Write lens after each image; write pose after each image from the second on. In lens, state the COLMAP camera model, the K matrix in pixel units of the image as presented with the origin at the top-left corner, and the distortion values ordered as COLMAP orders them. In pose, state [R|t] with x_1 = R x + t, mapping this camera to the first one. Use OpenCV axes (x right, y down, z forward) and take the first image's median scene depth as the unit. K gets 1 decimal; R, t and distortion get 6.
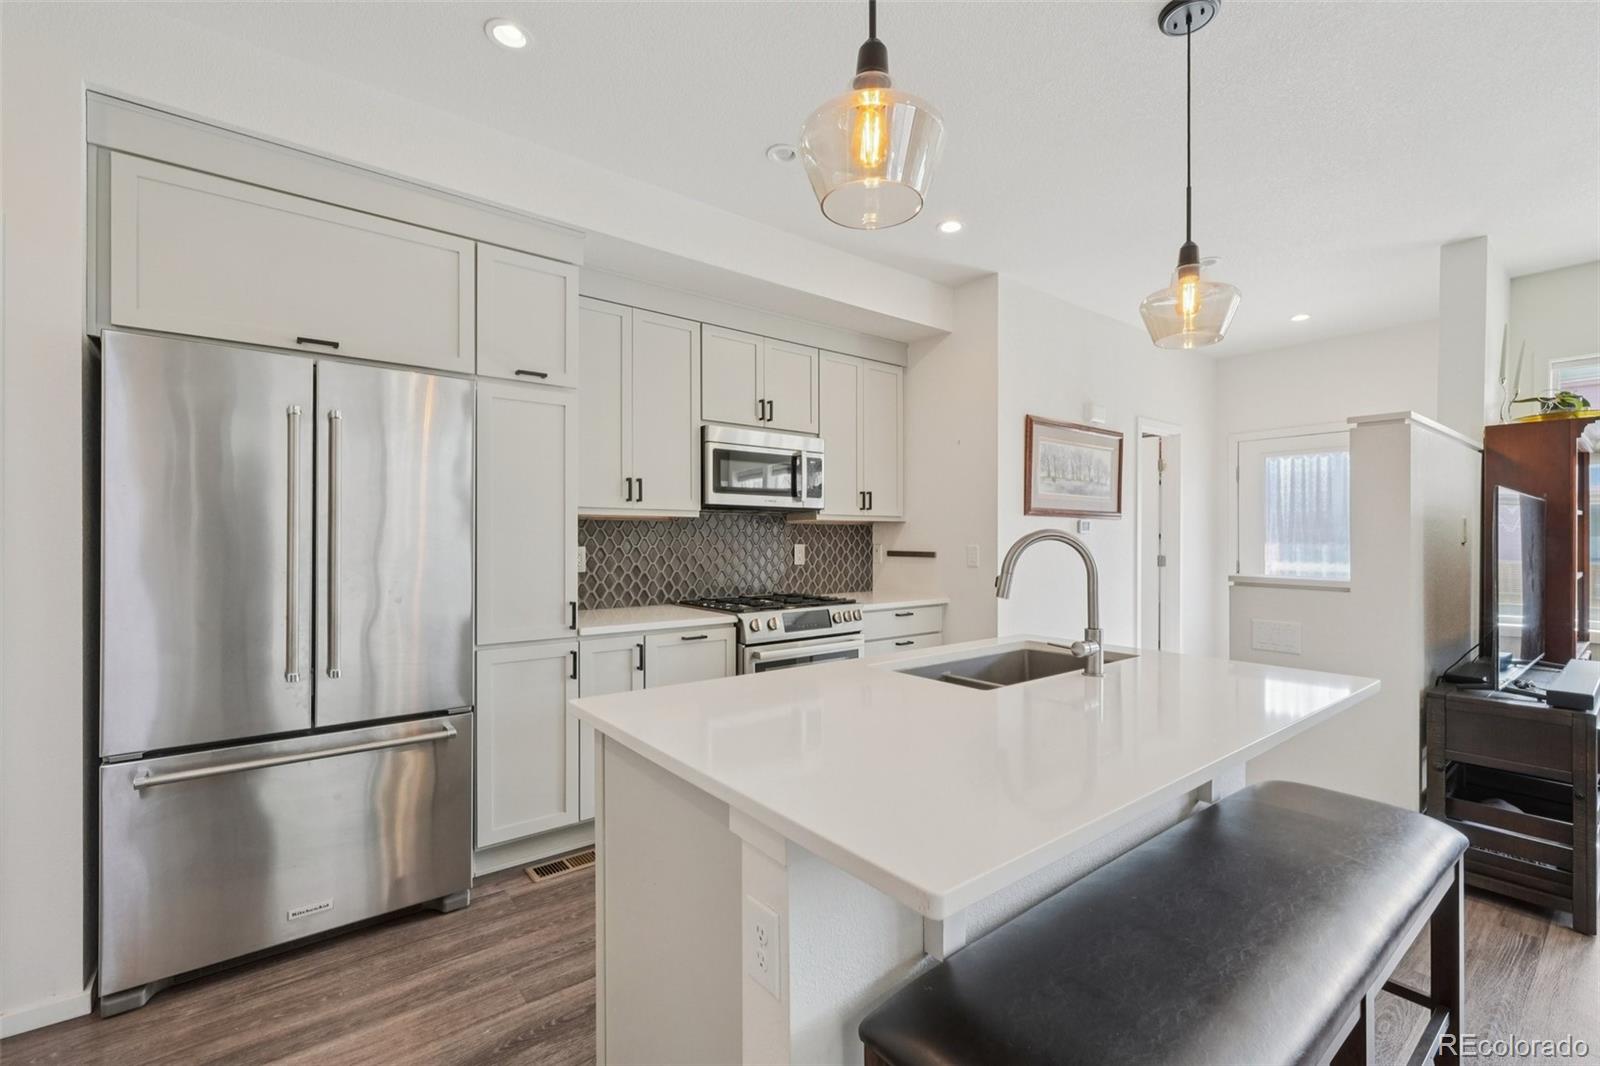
lens RADIAL K [[679.9, 0, 801.4], [0, 679.9, 525.8], [0, 0, 1]] dist [-0.007779, -0.000139]
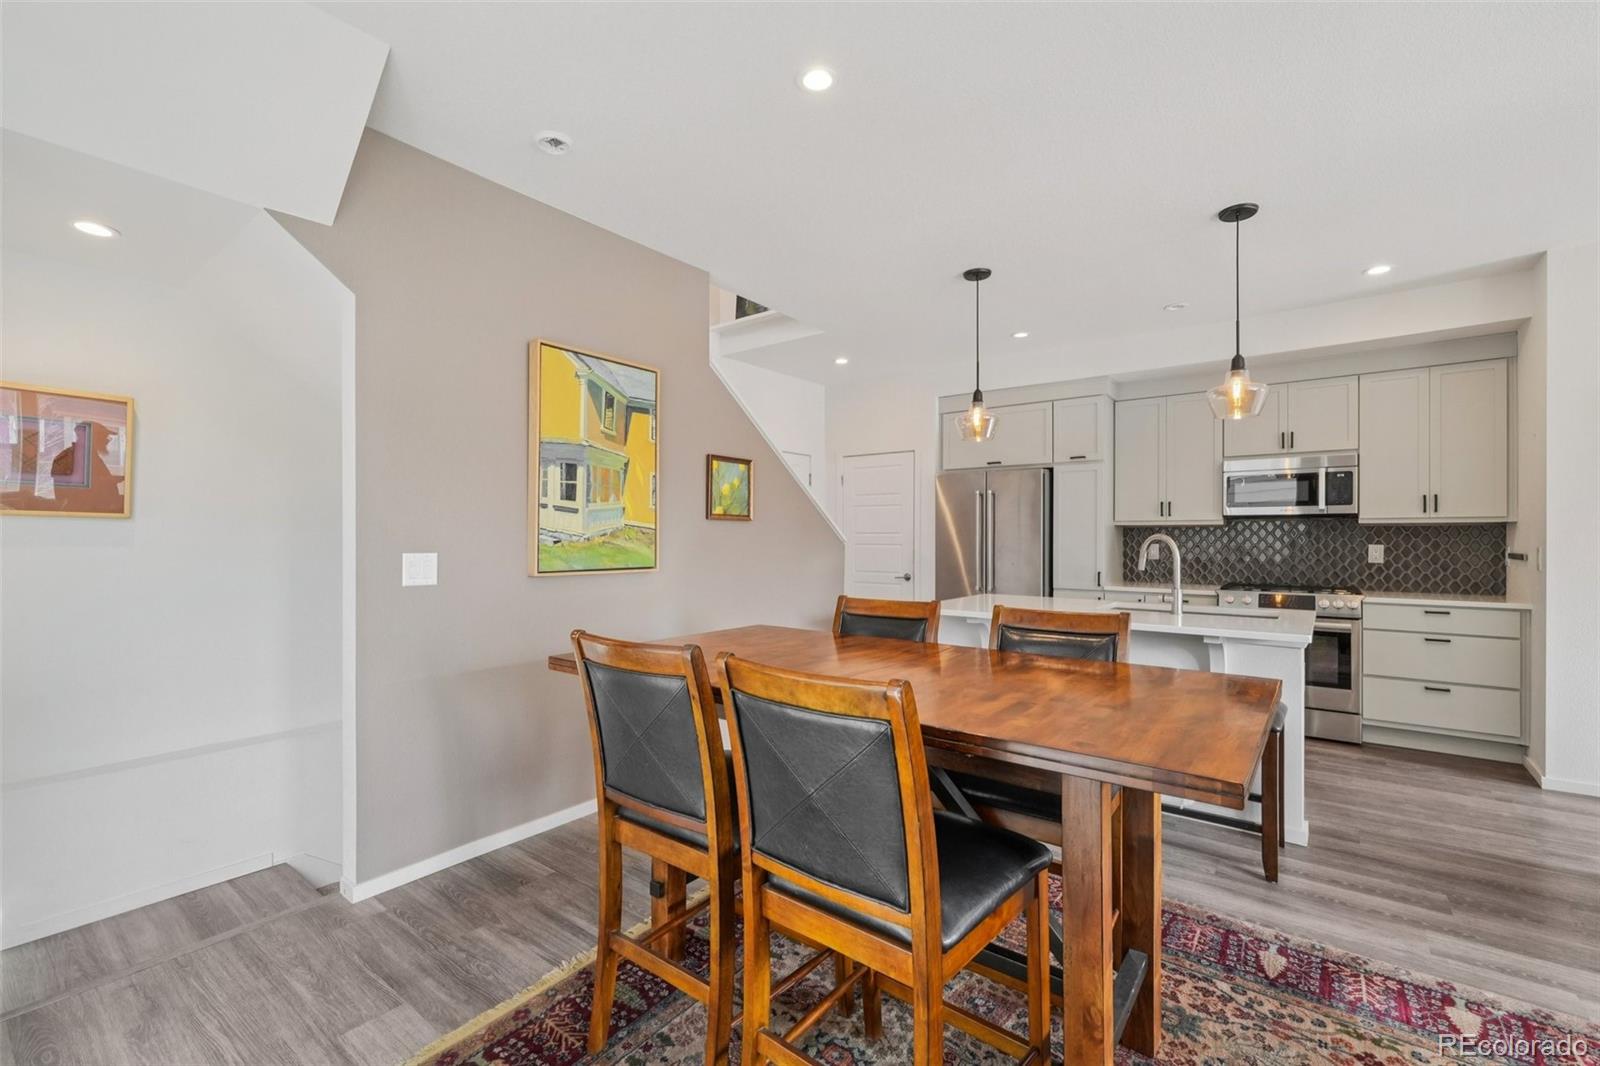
lens RADIAL K [[679.9, 0, 801.4], [0, 679.9, 525.8], [0, 0, 1]] dist [-0.007779, -0.000139]
pose [[0.238570, -0.024607, -0.970813, 0.974279], [0.011591, 0.999680, -0.022490, 0.011791], [0.971056, -0.005887, 0.238779, -0.206630]]
